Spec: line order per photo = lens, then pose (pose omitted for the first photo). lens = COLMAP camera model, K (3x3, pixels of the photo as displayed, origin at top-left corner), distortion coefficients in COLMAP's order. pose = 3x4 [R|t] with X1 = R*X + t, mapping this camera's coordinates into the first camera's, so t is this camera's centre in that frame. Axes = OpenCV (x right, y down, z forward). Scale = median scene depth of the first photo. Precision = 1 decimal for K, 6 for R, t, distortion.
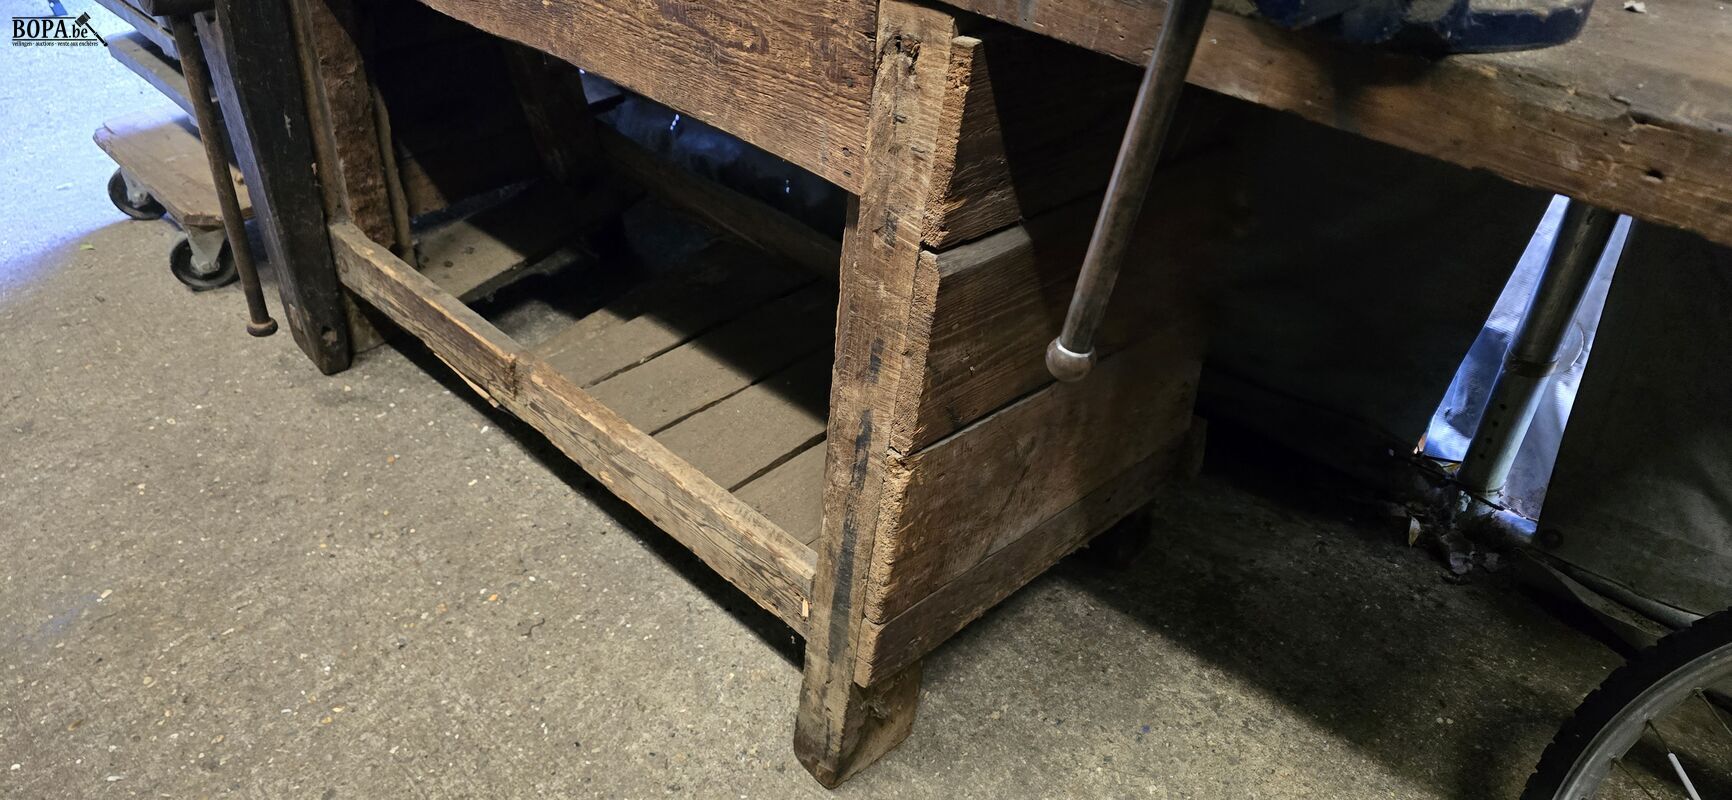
lens RADIAL K [[1142.3, 0, 830.1], [0, 1142.3, 398.3], [0, 0, 1]] dist [0.054780, -0.061880]
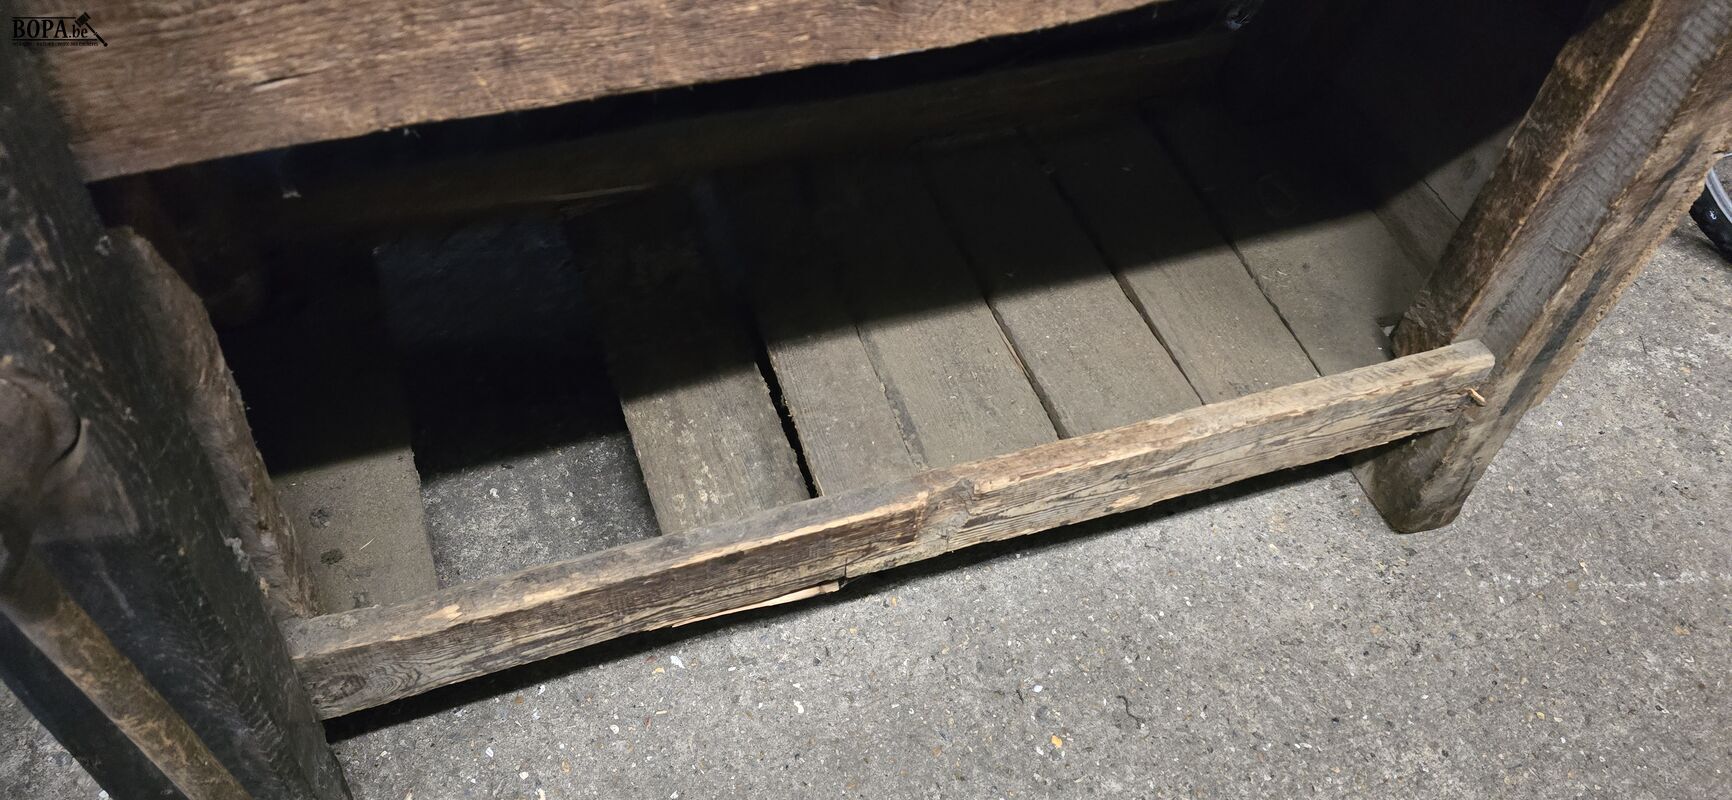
lens RADIAL K [[1142.3, 0, 830.1], [0, 1142.3, 398.3], [0, 0, 1]] dist [0.054780, -0.061880]
pose [[0.464834, -0.686742, 0.558851, -0.666333], [0.498809, 0.724607, 0.475536, -0.436866], [-0.731518, 0.057715, 0.679375, 0.640313]]
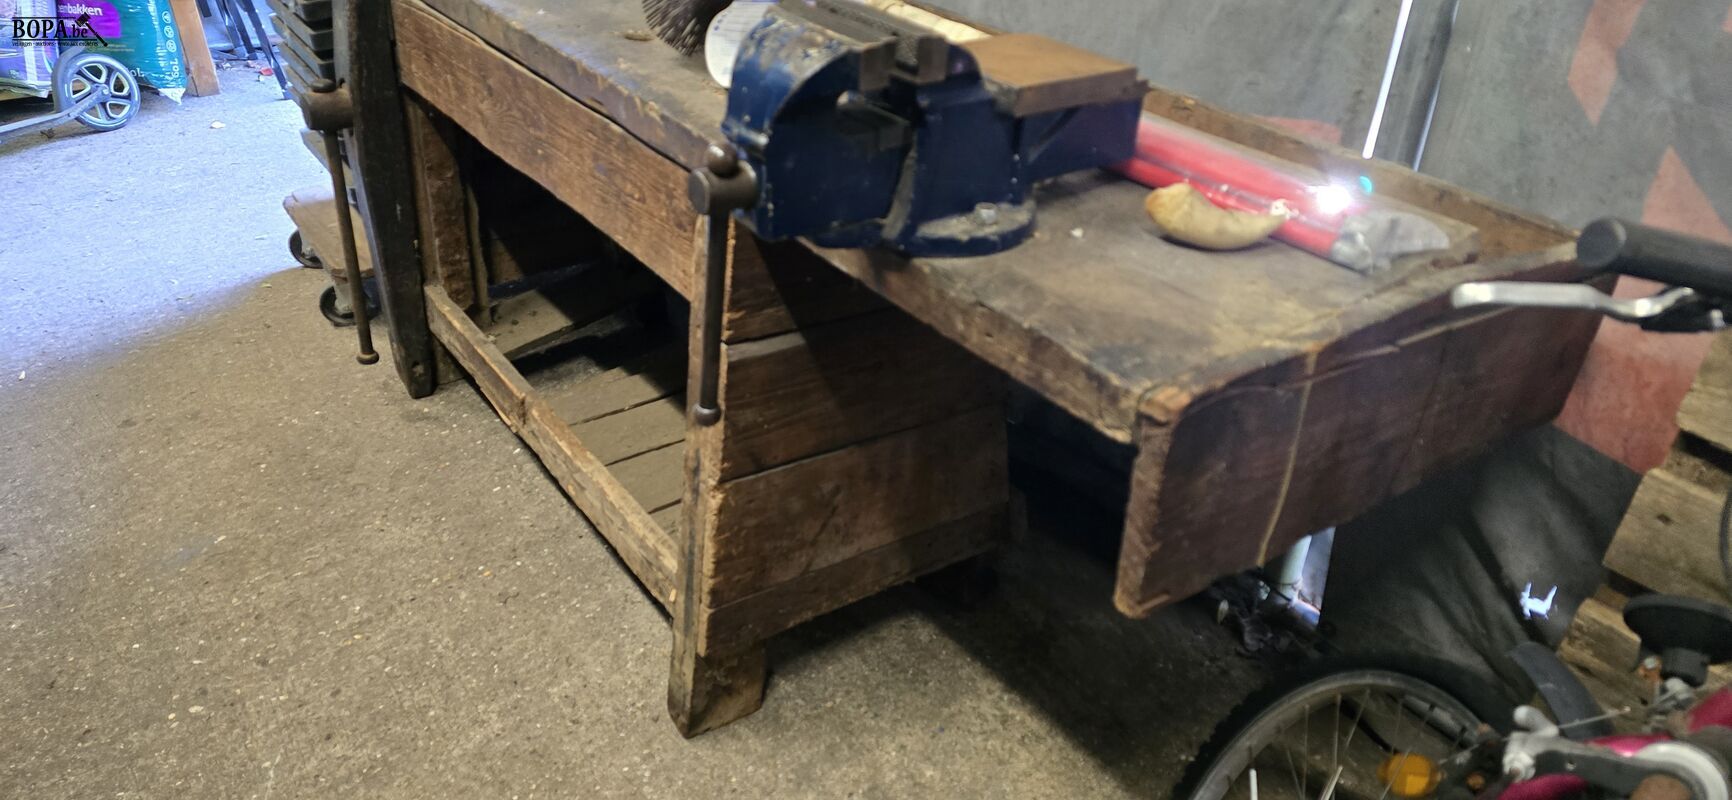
lens RADIAL K [[1114.4, 0, 821.6], [0, 1114.4, 389.7], [0, 0, 1]] dist [0.085966, -0.102028]
pose [[0.984987, 0.094237, -0.144639, 0.276275], [-0.104863, 0.992182, -0.067672, 0.010705], [0.137130, 0.081824, 0.987168, -0.268230]]
